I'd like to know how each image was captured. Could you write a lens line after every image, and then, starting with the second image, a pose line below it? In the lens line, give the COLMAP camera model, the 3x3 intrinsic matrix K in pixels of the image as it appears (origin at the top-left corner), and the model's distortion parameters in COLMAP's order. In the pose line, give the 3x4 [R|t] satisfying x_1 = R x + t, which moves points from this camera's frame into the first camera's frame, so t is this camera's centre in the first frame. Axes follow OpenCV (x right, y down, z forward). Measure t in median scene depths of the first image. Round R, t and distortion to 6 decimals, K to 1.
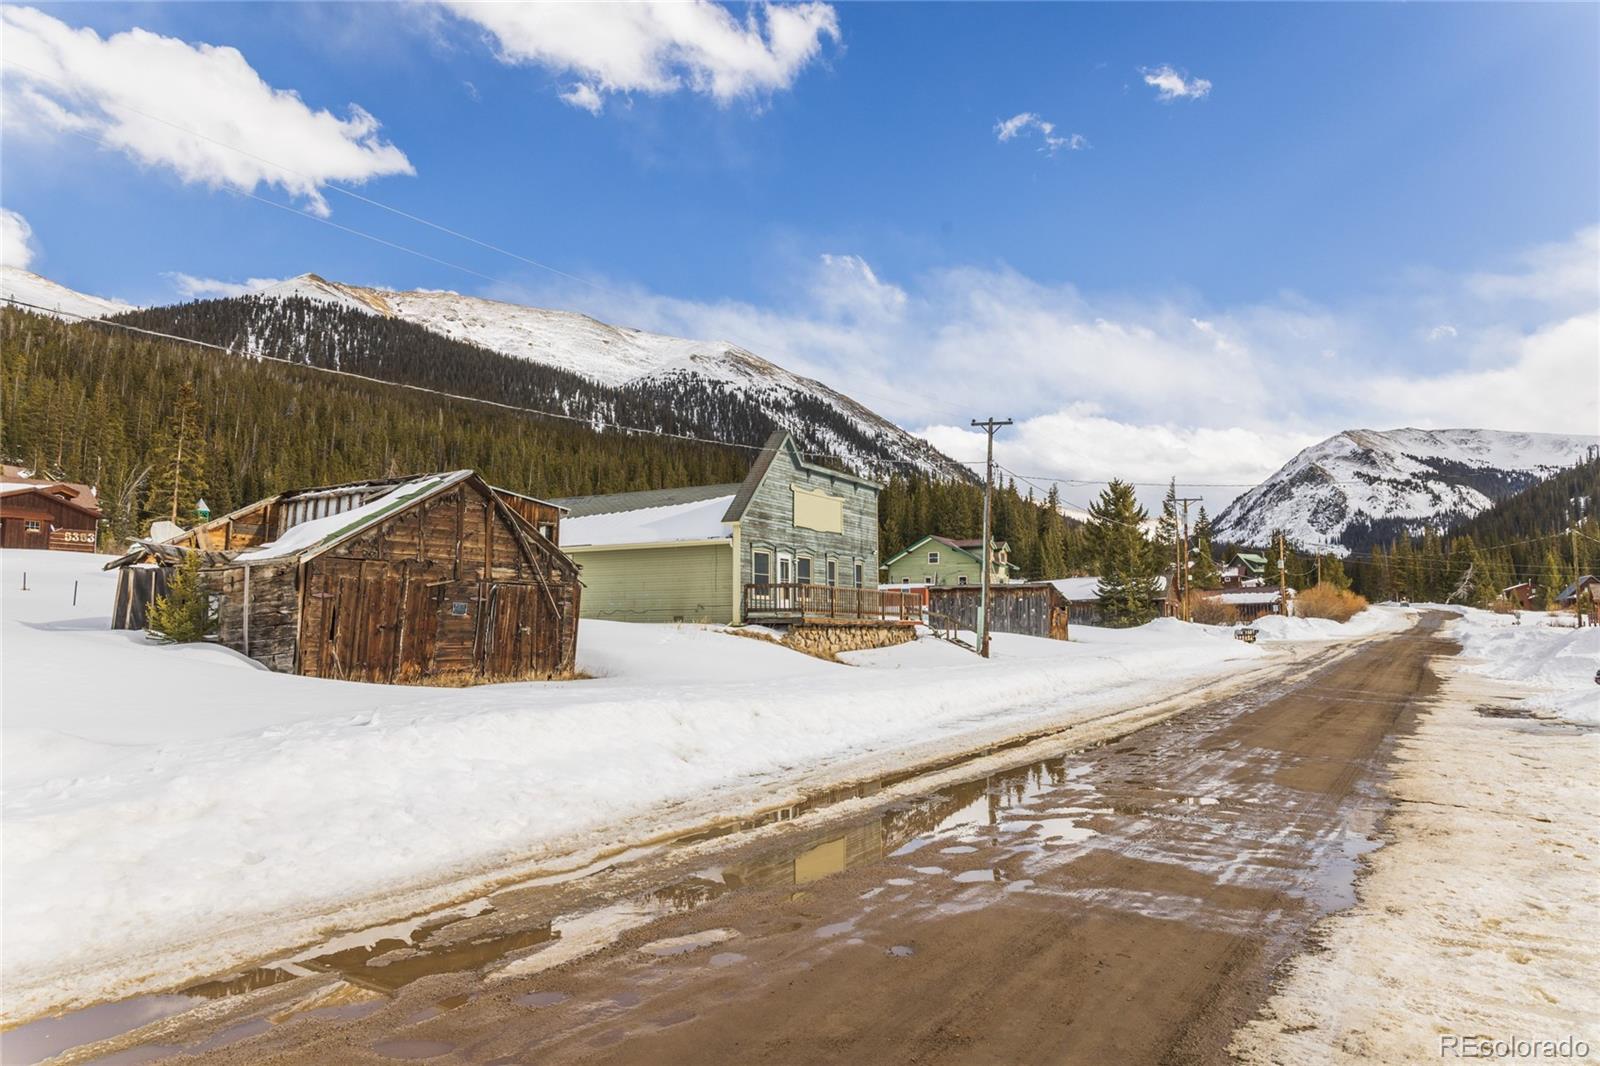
lens RADIAL K [[1044.7, 0, 807.4], [0, 1044.7, 546.0], [0, 0, 1]] dist [0.007379, -0.003393]
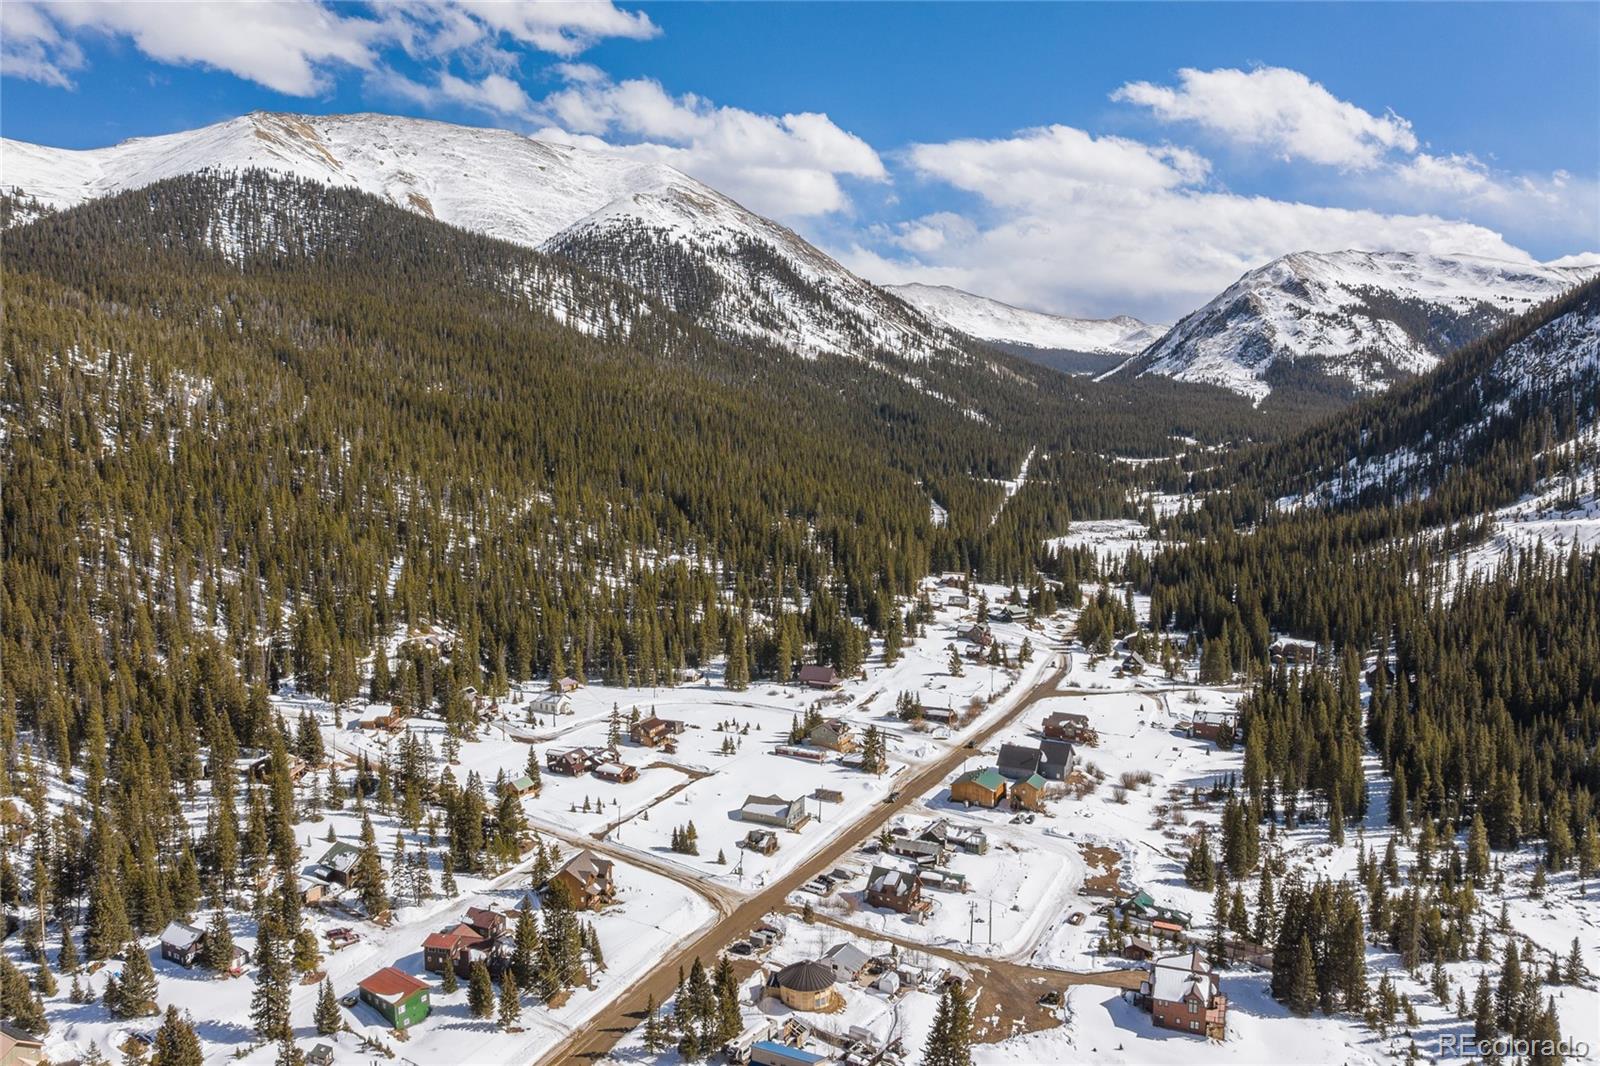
lens RADIAL K [[1146.7, 0, 801.8], [0, 1146.7, 520.9], [0, 0, 1]] dist [-0.039317, 0.000457]
pose [[0.998861, -0.008434, 0.046963, -0.004979], [0.000122, 0.984701, 0.174251, -0.062859], [-0.047714, -0.174046, 0.983581, -0.120333]]
